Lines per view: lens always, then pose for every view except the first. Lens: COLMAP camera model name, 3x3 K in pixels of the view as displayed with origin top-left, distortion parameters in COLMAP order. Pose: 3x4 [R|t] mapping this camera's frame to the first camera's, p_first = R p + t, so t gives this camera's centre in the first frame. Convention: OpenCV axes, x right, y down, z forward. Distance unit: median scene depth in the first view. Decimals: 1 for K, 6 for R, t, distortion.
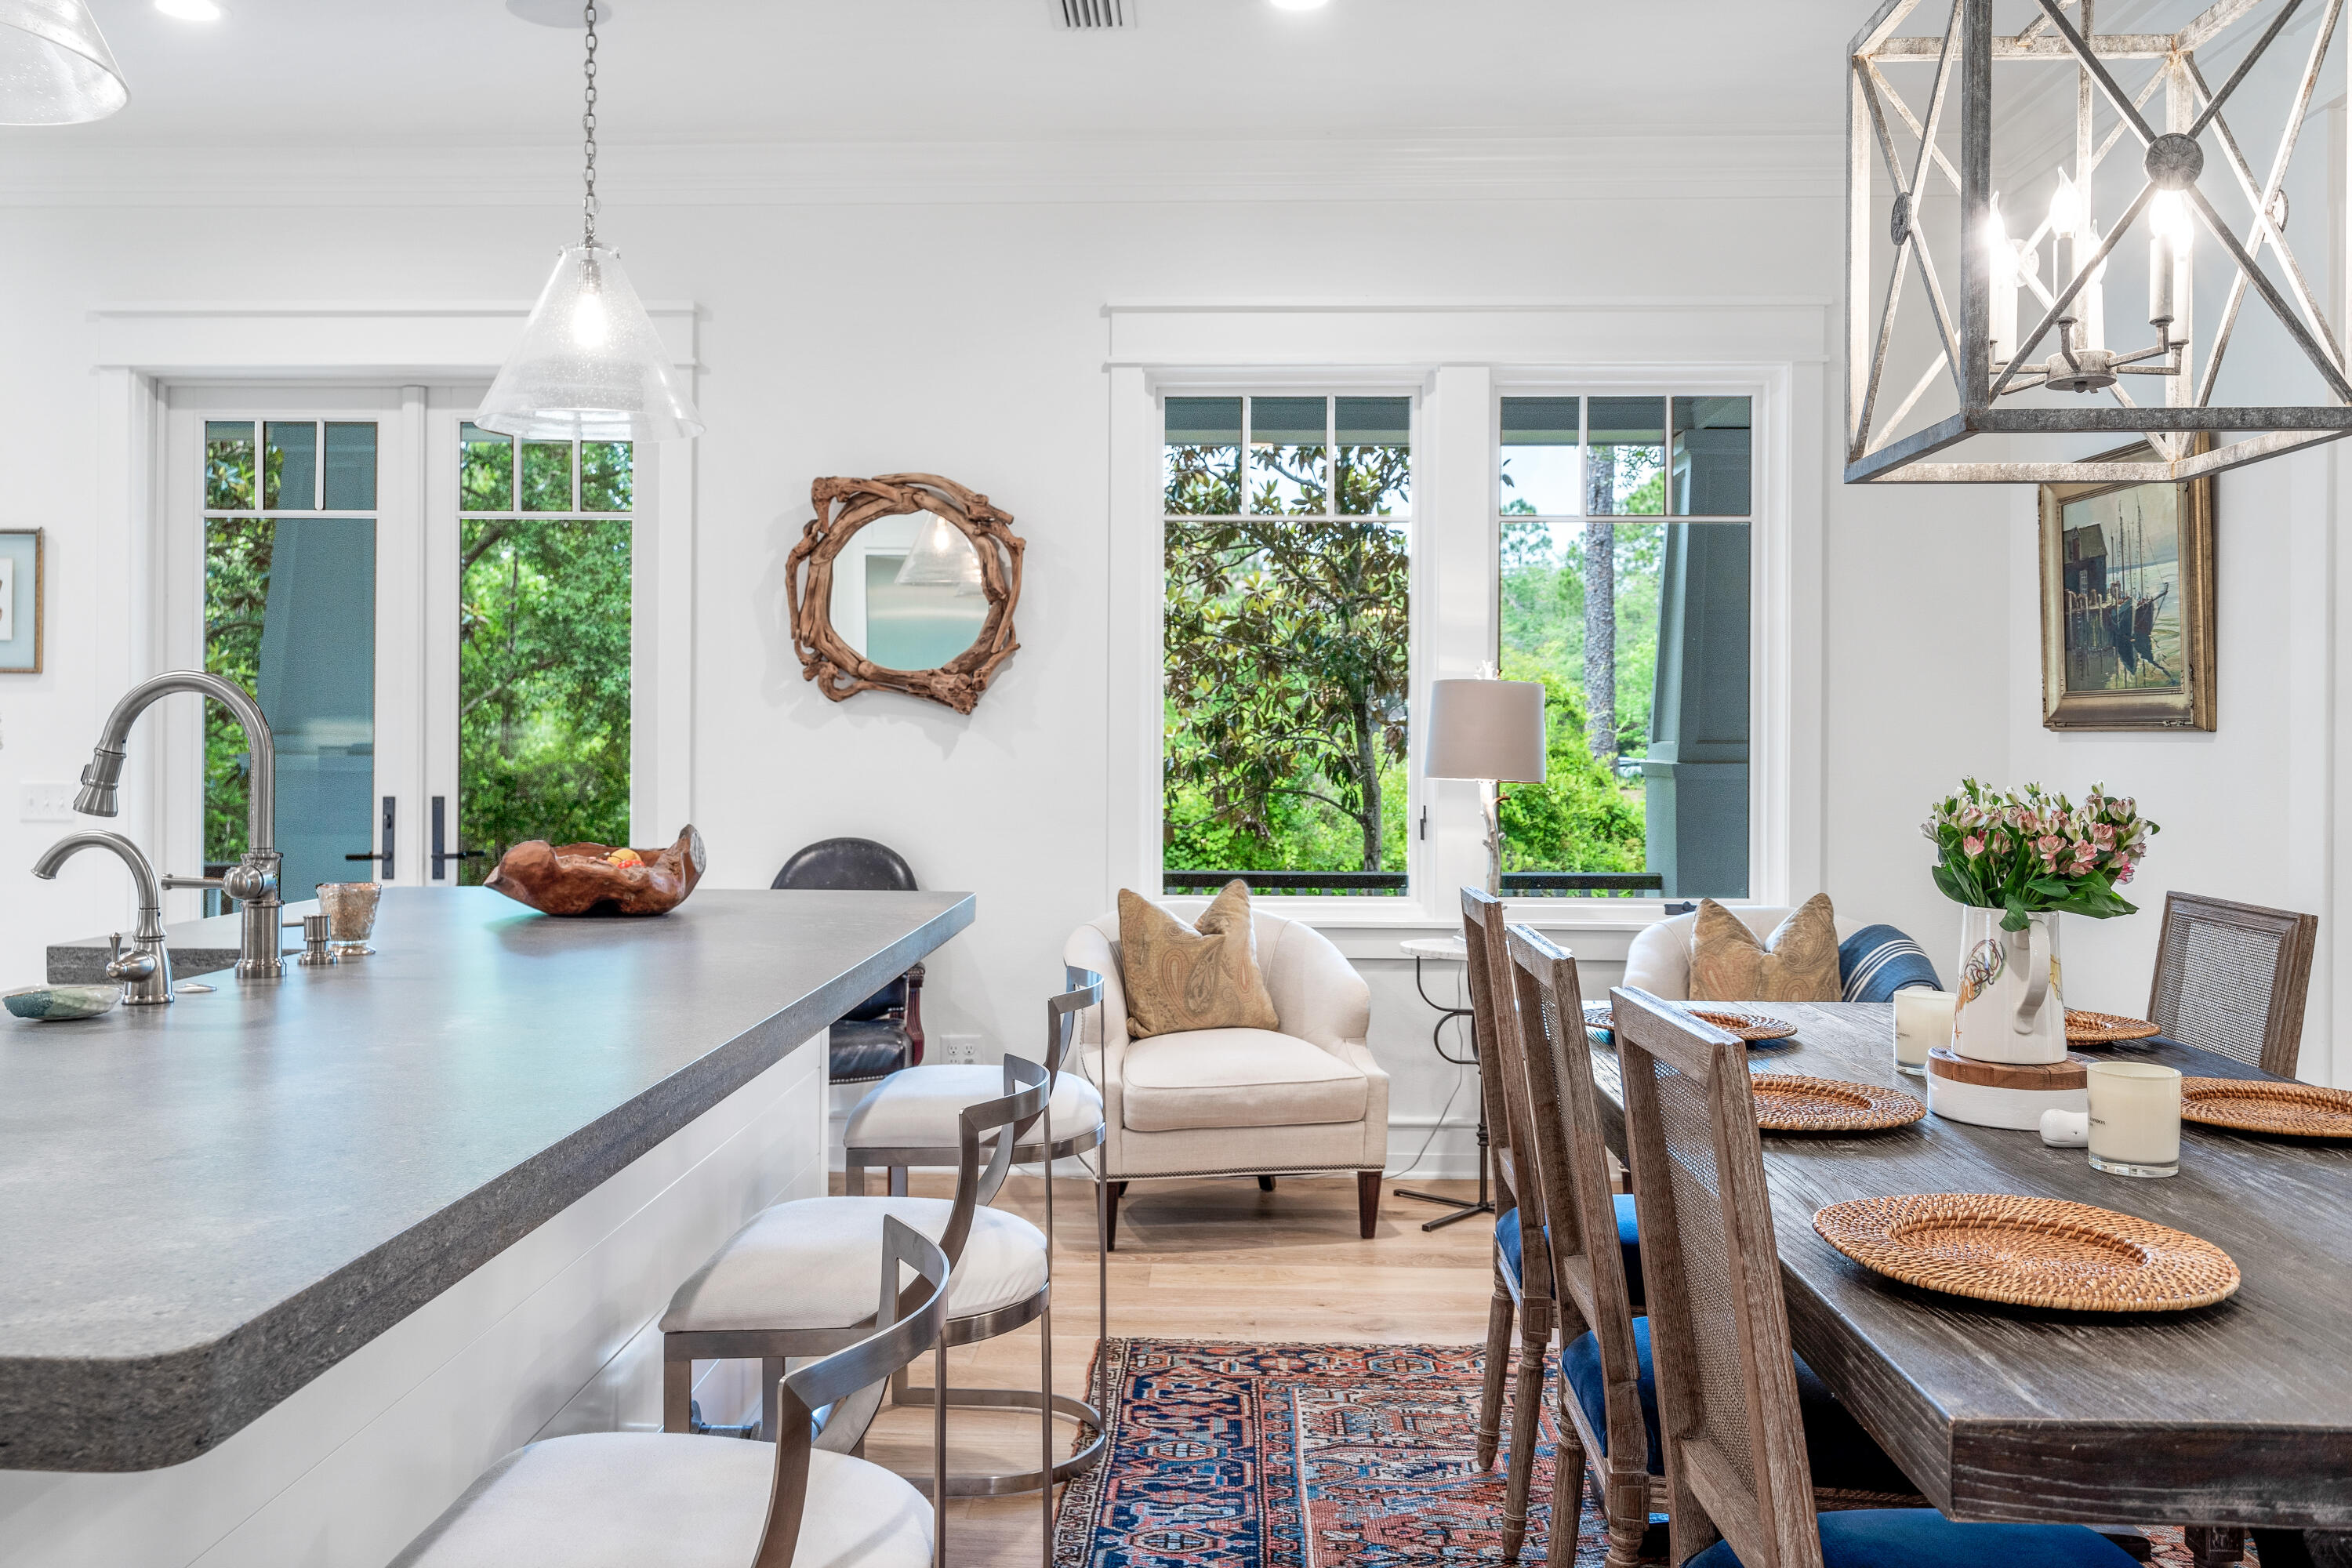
lens RADIAL K [[1878.7, 0, 1157.5], [0, 1878.7, 746.1], [0, 0, 1]] dist [0.003718, 0.003126]
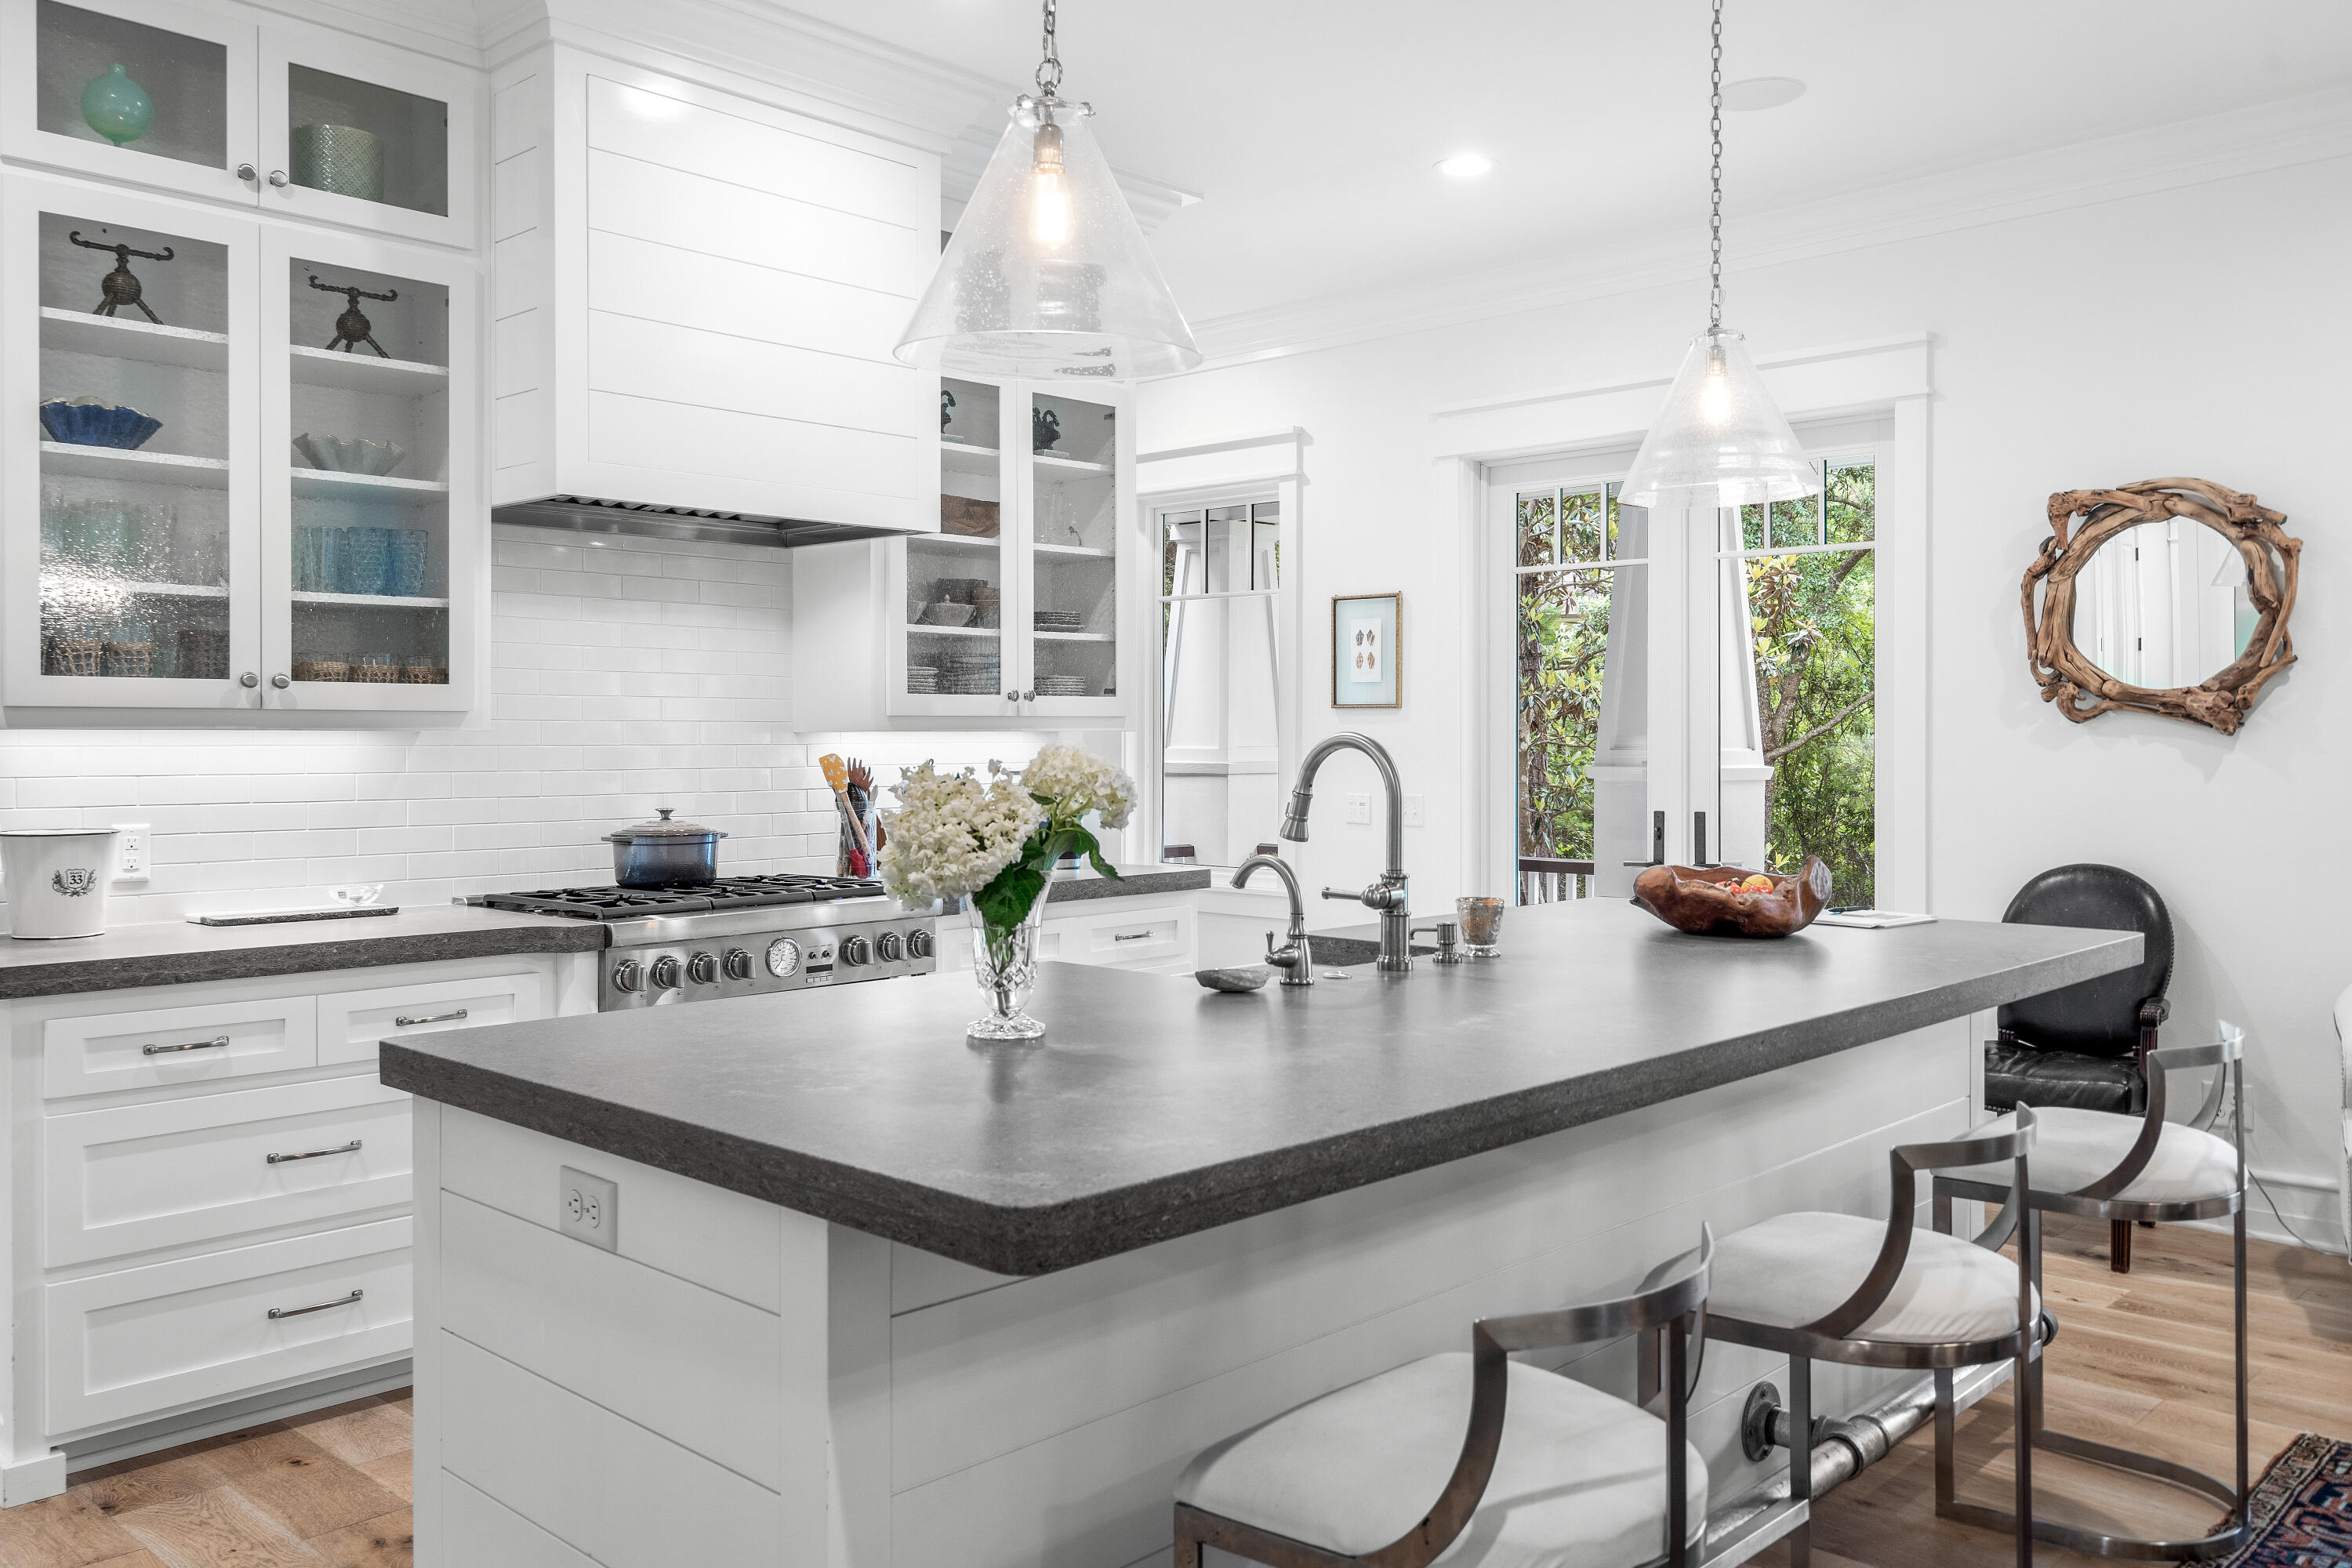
lens RADIAL K [[1848.1, 0, 1172.7], [0, 1848.1, 753.6], [0, 0, 1]] dist [-0.010021, 0.025498]
pose [[0.747767, -0.001559, -0.663959, 0.112638], [0.005285, 0.999980, 0.003604, -0.013789], [0.663940, -0.006204, 0.747760, -0.020418]]
